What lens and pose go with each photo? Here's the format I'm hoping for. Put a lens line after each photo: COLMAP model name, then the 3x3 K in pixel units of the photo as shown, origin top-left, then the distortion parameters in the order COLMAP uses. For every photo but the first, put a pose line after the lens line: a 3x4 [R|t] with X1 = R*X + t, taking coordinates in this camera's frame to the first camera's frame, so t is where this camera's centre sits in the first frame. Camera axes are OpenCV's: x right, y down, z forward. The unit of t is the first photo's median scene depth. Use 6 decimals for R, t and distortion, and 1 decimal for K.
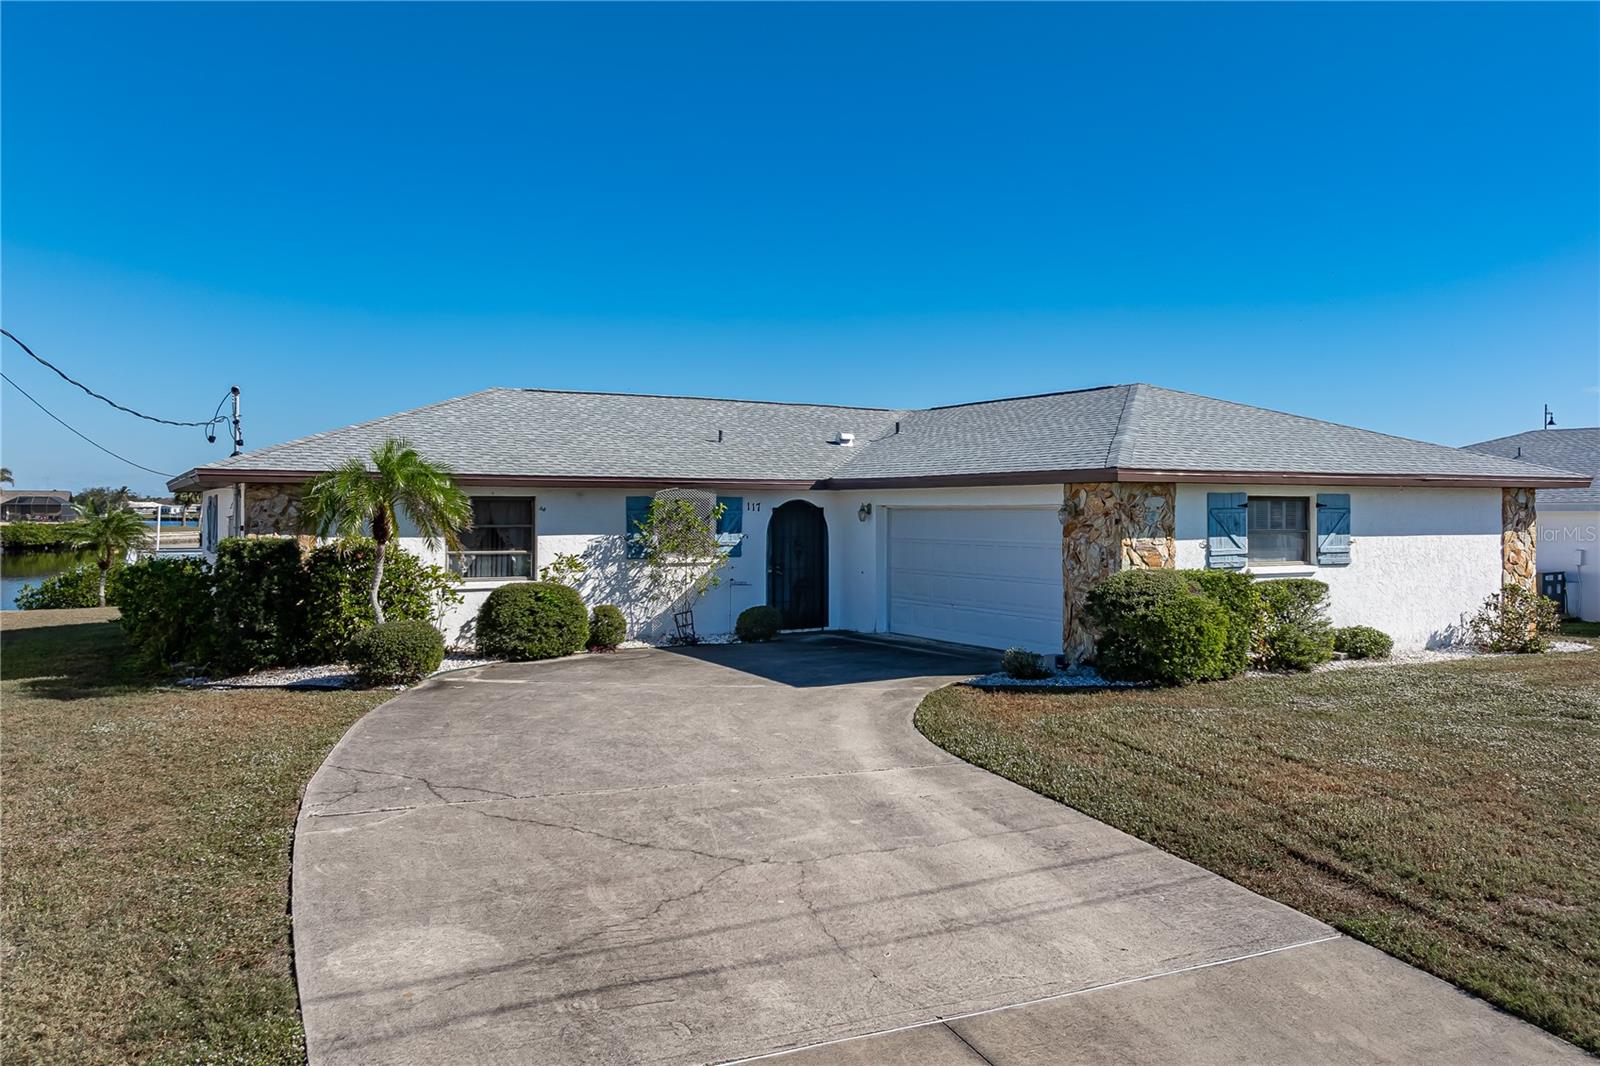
lens RADIAL K [[1294.7, 0, 876.1], [0, 1294.7, 512.8], [0, 0, 1]] dist [-0.031674, 0.003791]
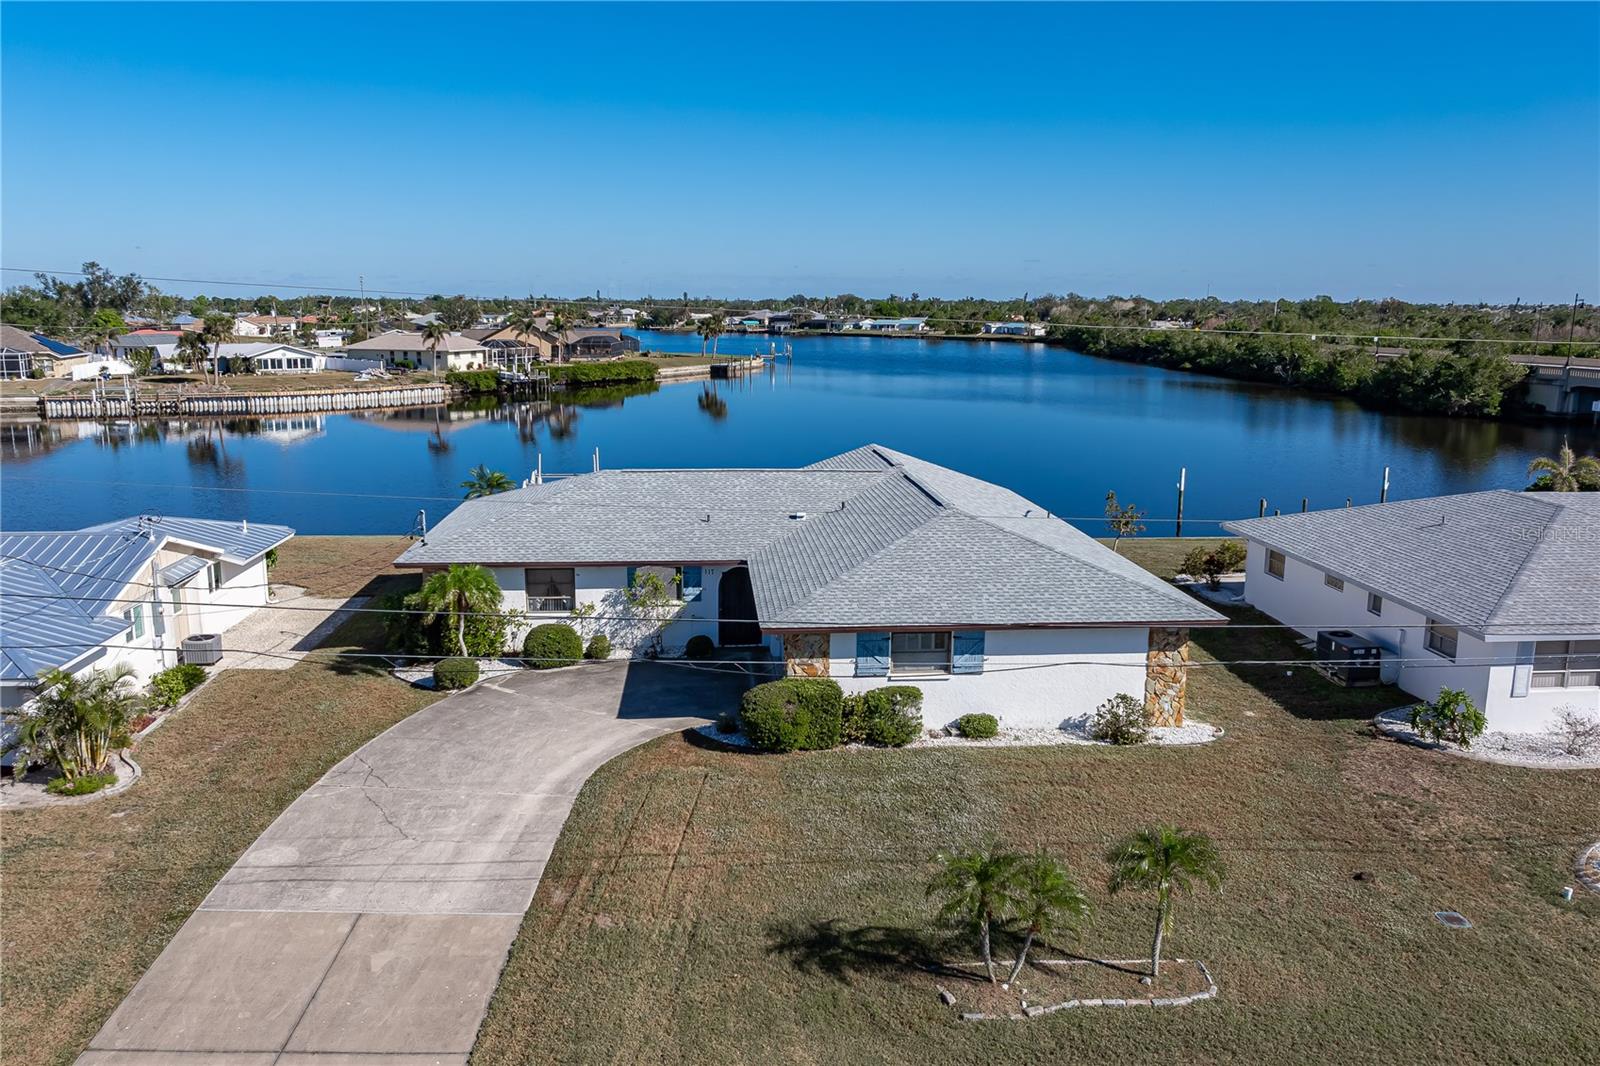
lens RADIAL K [[1252.9, 0, 768.5], [0, 1252.9, 574.2], [0, 0, 1]] dist [-0.027699, 0.000595]
pose [[0.883853, 0.097711, -0.457445, 0.773538], [0.000911, 0.977578, 0.210572, -0.372021], [0.467763, -0.186531, 0.863947, -0.369889]]
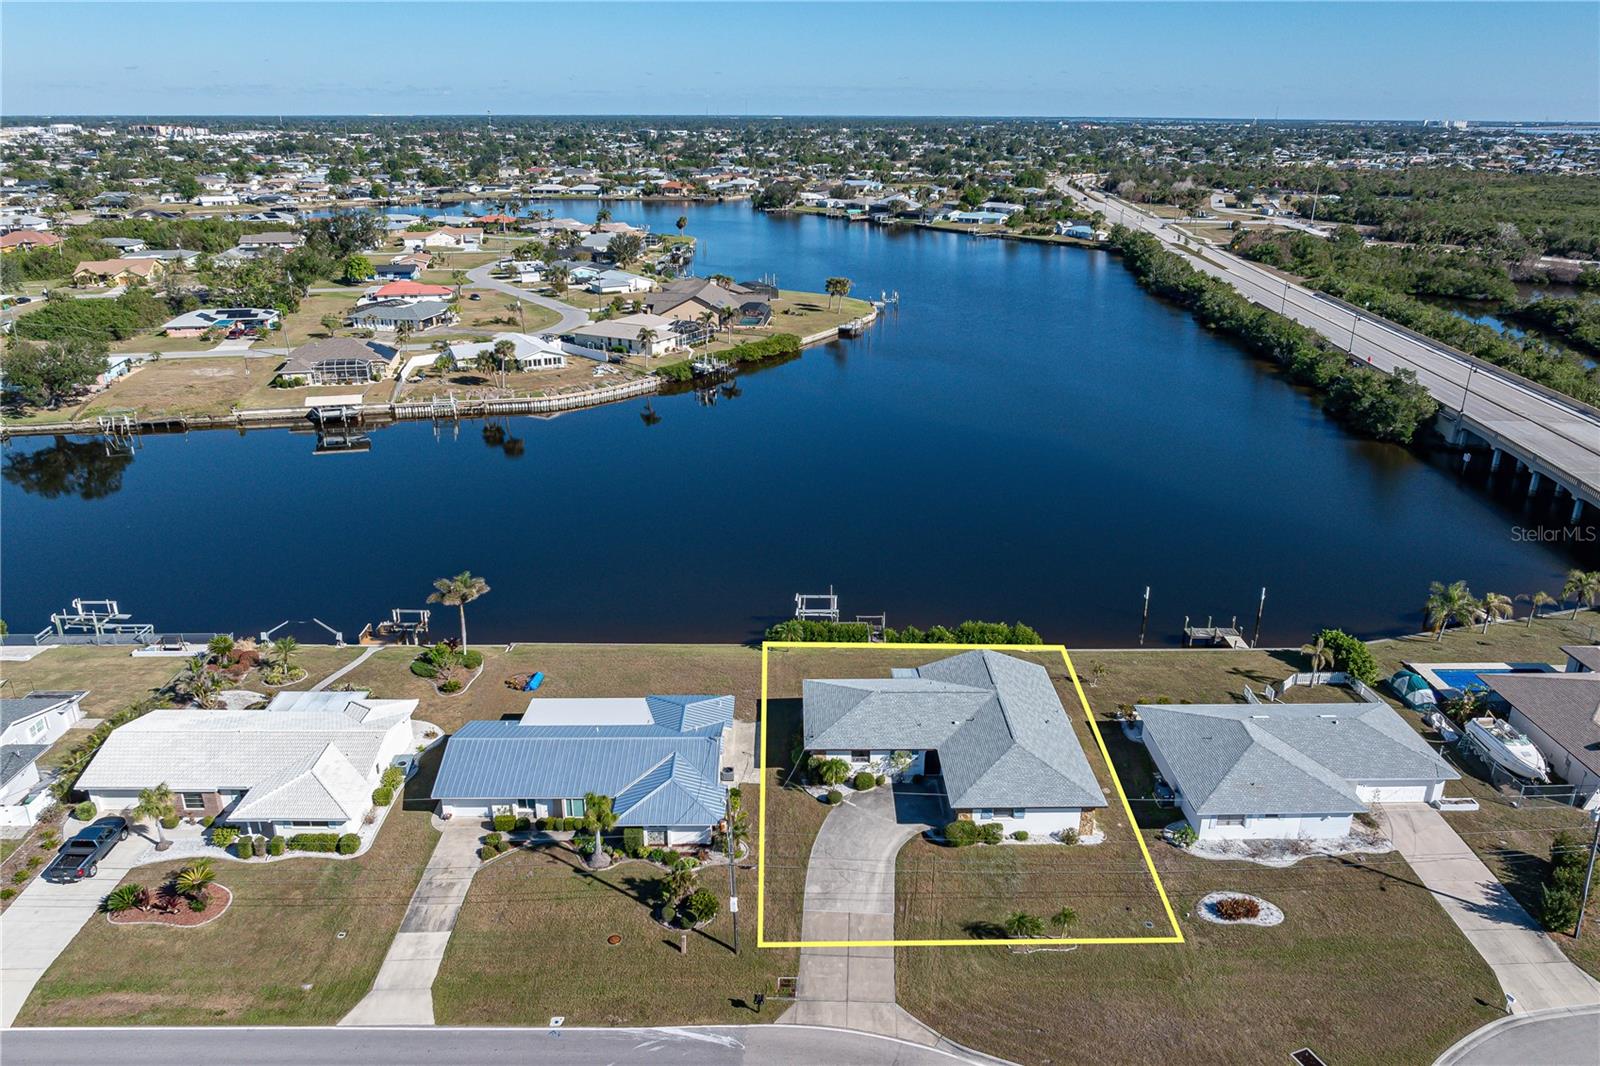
lens RADIAL K [[1152.8, 0, 764.4], [0, 1152.8, 536.9], [0, 0, 1]] dist [-0.030460, 0.001925]
pose [[0.848334, 0.178079, -0.498616, 1.372474], [0.014902, 0.933337, 0.358692, -2.257205], [0.529252, -0.311721, 0.789128, -2.282416]]
